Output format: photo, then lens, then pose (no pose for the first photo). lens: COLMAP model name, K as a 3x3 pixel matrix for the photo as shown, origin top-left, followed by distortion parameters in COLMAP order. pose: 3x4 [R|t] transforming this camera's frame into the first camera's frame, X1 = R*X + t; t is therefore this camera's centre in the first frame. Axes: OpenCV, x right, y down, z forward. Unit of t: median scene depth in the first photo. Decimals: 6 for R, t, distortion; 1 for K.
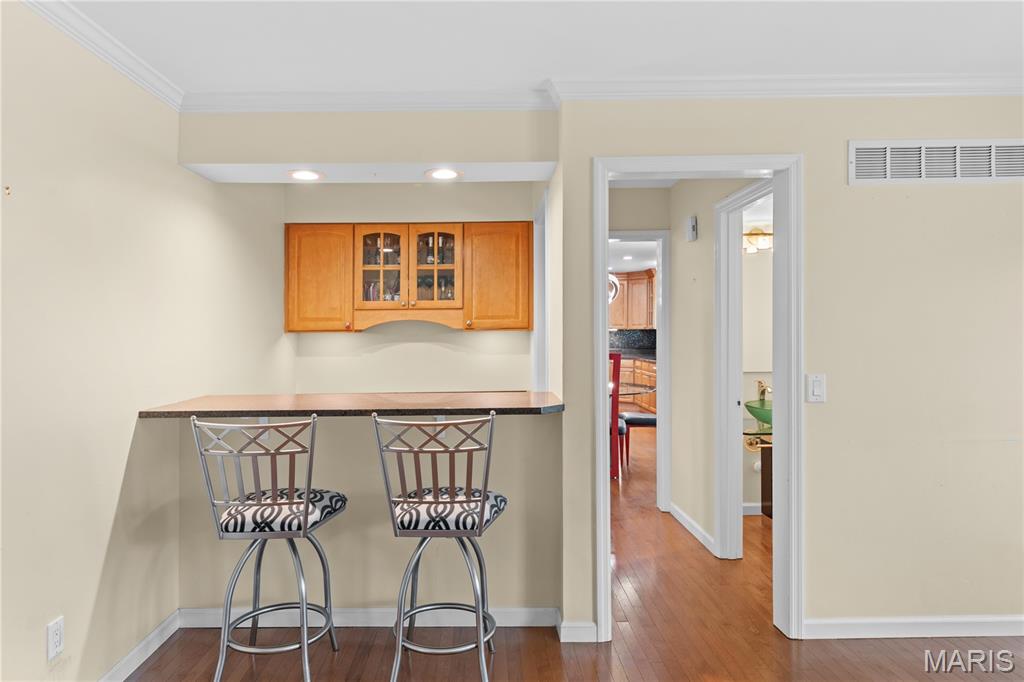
lens RADIAL K [[598.2, 0, 510.2], [0, 598.2, 340.6], [0, 0, 1]] dist [-0.002050, -0.000045]
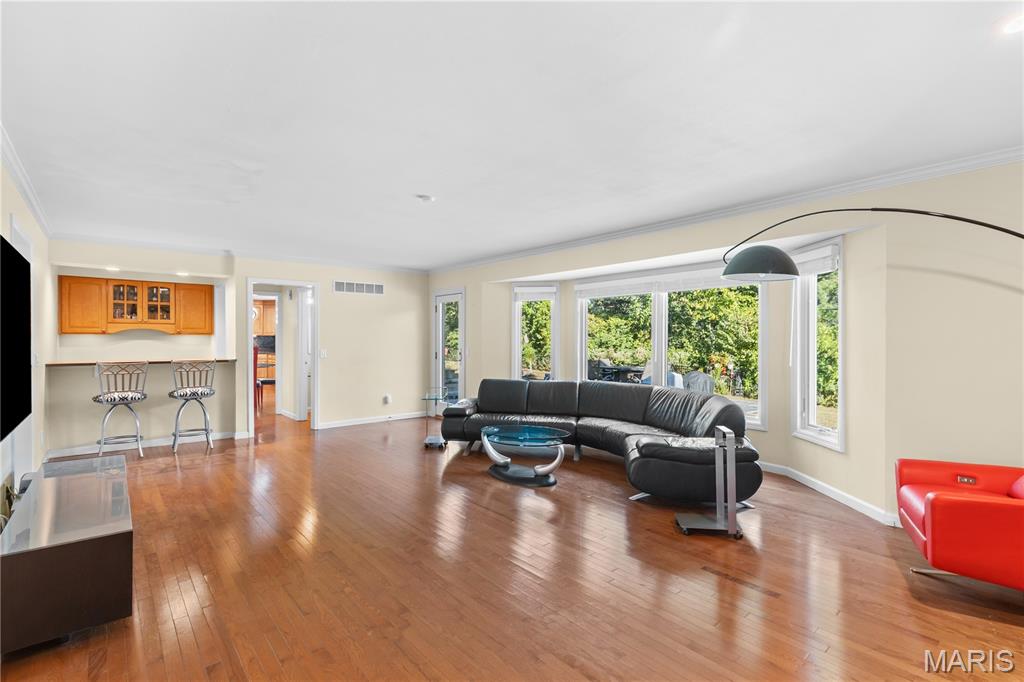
lens RADIAL K [[469.2, 0, 496.8], [0, 469.2, 345.2], [0, 0, 1]] dist [0.009184, -0.001093]
pose [[0.795328, 0.001108, 0.606178, -0.183869], [0.000082, 0.999998, -0.001936, 0.025078], [-0.606179, 0.001590, 0.795327, -1.011911]]
